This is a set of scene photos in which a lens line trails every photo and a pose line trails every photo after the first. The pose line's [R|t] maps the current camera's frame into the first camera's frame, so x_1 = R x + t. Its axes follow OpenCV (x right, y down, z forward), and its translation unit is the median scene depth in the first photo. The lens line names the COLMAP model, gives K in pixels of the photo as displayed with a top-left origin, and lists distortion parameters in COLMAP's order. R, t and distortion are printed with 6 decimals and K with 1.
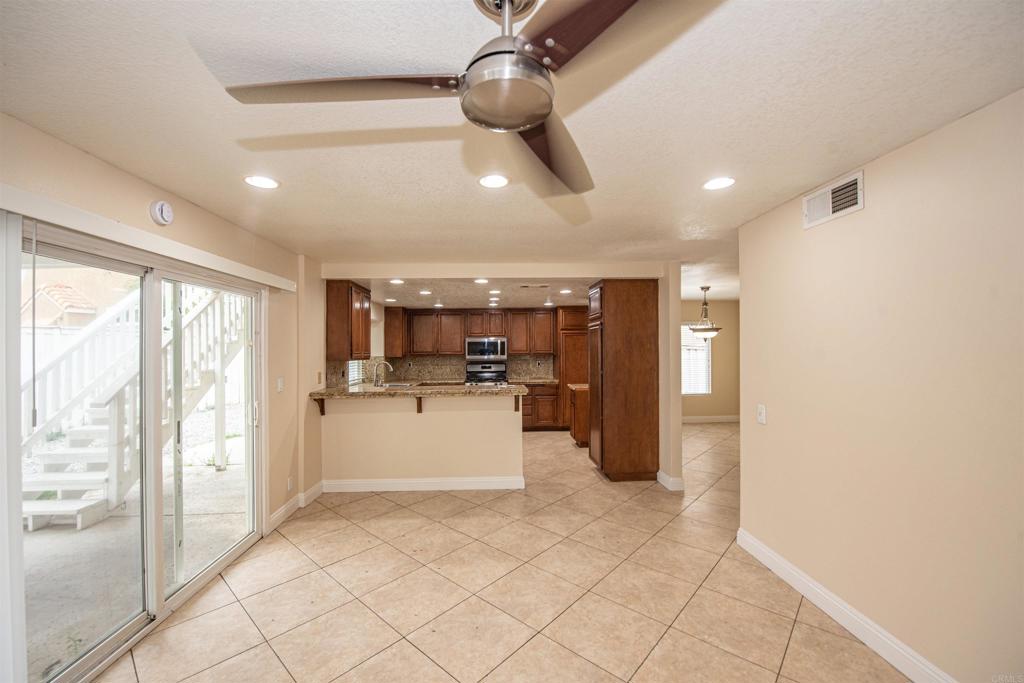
lens RADIAL K [[406.9, 0, 504.6], [0, 406.9, 346.0], [0, 0, 1]] dist [-0.020513, -0.000639]
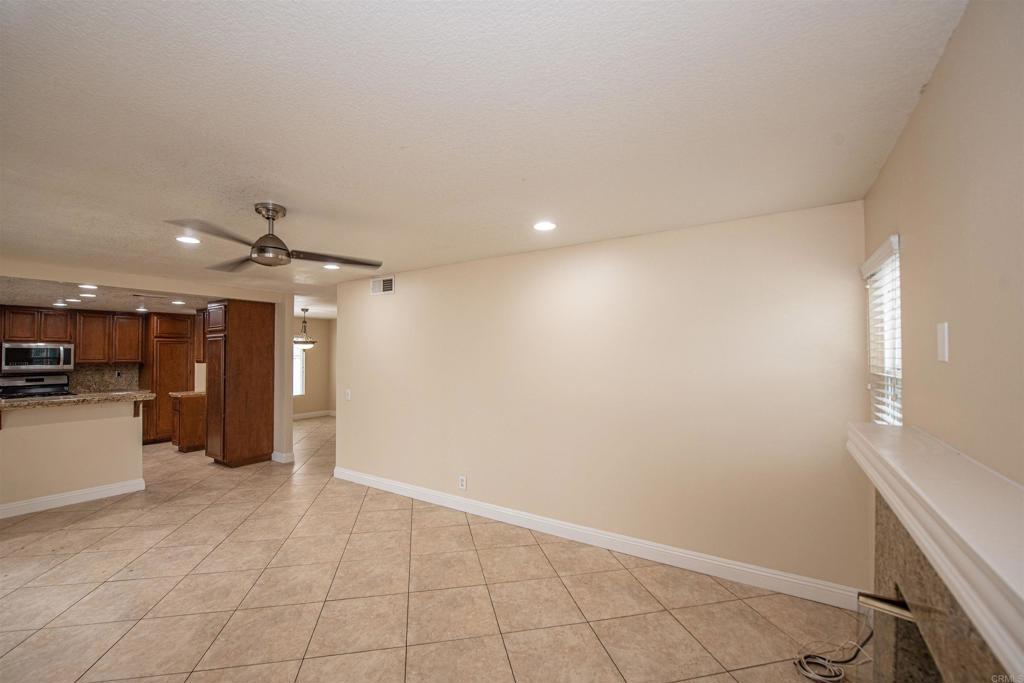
lens RADIAL K [[420.9, 0, 508.9], [0, 420.9, 345.7], [0, 0, 1]] dist [-0.019042, -0.000429]
pose [[0.576700, 0.023176, 0.816627, -0.207191], [-0.004789, 0.999676, -0.024988, 0.000378], [-0.816942, 0.010500, 0.576625, -0.283307]]
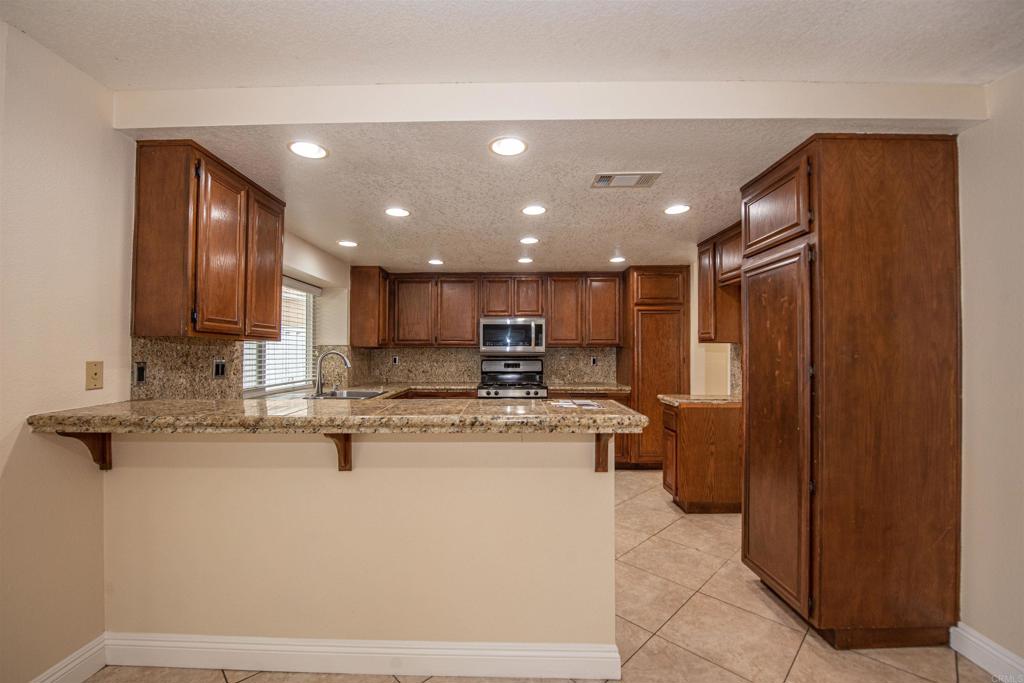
lens RADIAL K [[406.9, 0, 504.6], [0, 406.9, 346.0], [0, 0, 1]] dist [-0.020513, -0.000639]
pose [[0.998544, 0.007383, -0.053443, -0.028142], [-0.007958, 0.999913, -0.010558, 0.035430], [0.053360, 0.010968, 0.998515, 0.444448]]
